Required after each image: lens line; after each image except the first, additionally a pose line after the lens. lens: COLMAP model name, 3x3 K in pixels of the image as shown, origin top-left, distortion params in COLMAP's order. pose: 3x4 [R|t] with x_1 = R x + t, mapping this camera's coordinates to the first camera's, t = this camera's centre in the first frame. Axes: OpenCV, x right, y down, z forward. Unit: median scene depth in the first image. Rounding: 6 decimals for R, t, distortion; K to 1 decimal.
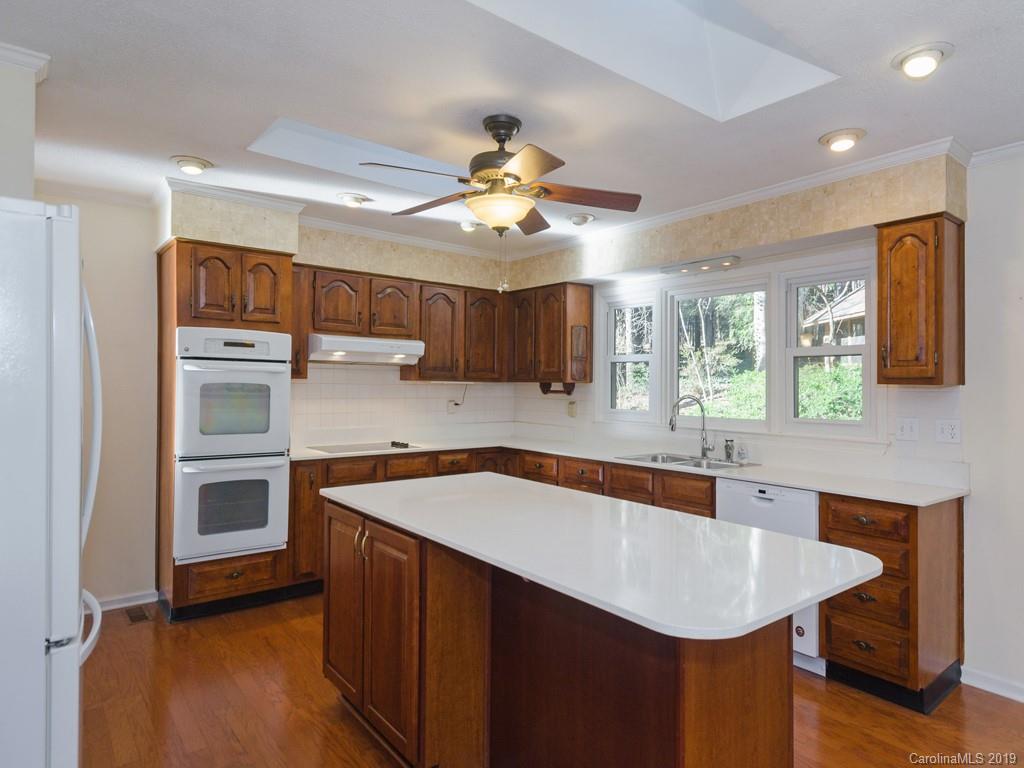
lens RADIAL K [[590.8, 0, 510.9], [0, 590.8, 379.6], [0, 0, 1]] dist [0.030199, 0.001254]
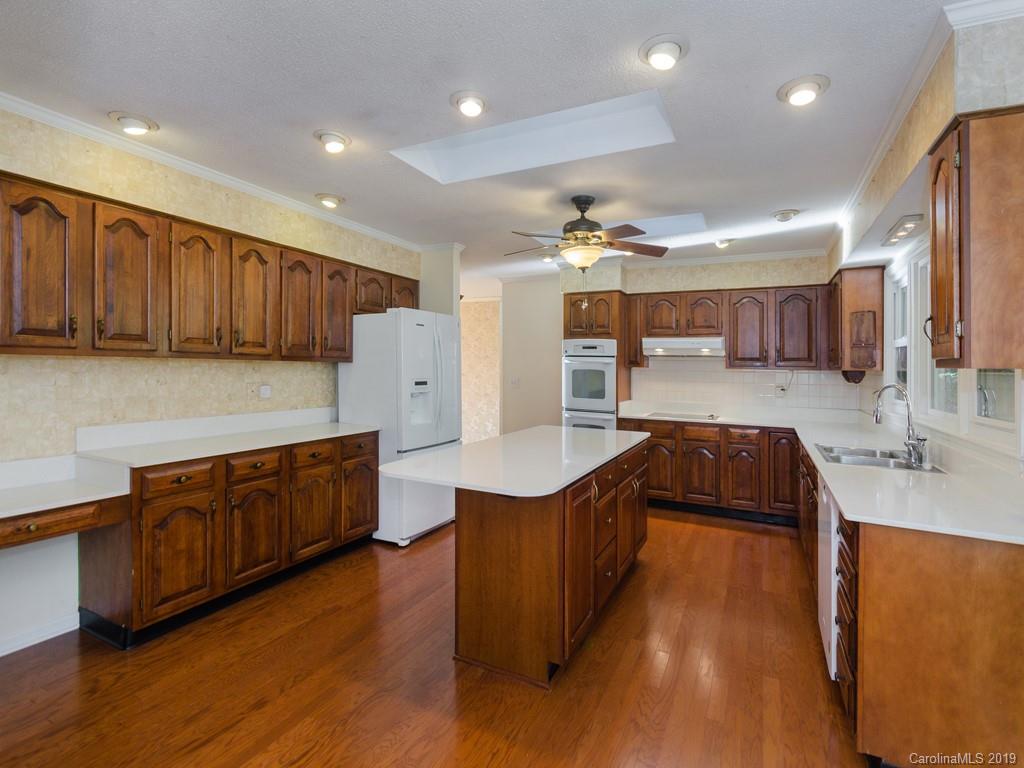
lens RADIAL K [[472.9, 0, 546.8], [0, 472.9, 379.6], [0, 0, 1]] dist [0.005123, 0.000067]
pose [[0.456339, 0.018774, -0.889608, 0.715863], [-0.003541, 0.999808, 0.019283, 0.009216], [0.889799, -0.005649, 0.456318, 0.241303]]
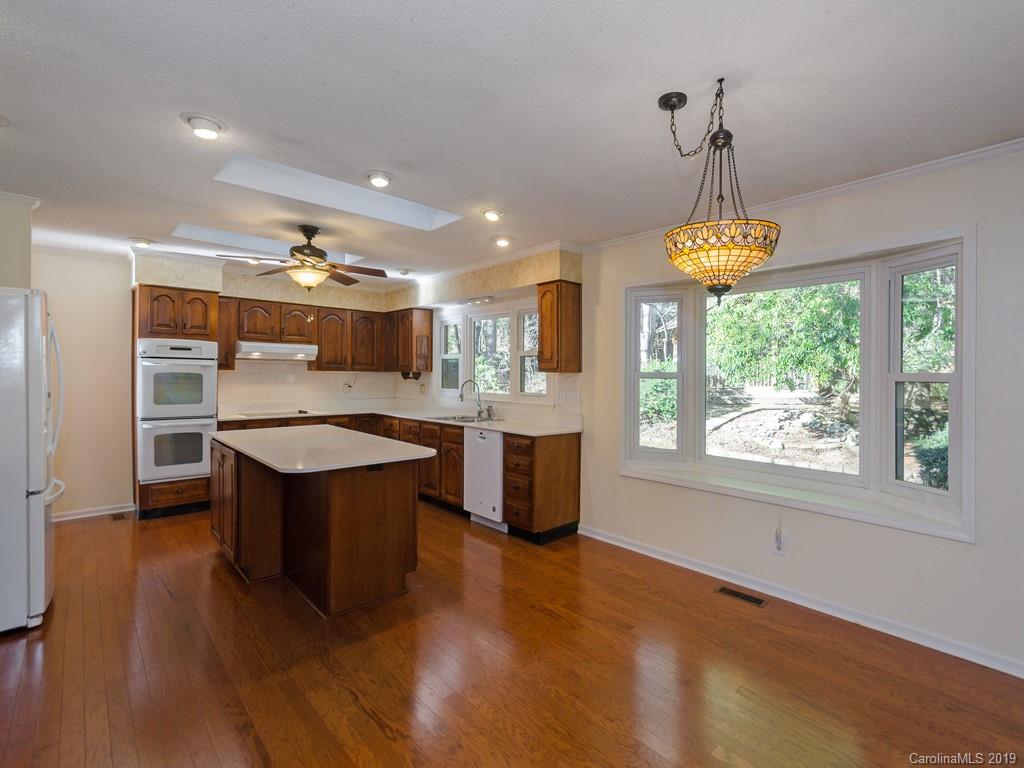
lens RADIAL K [[472.7, 0, 514.4], [0, 472.7, 375.2], [0, 0, 1]] dist [0.013290, -0.000560]
pose [[0.998310, -0.002731, 0.058057, 0.360739], [0.002149, 0.999947, 0.010090, 0.001645], [-0.058081, -0.009948, 0.998262, -0.332683]]
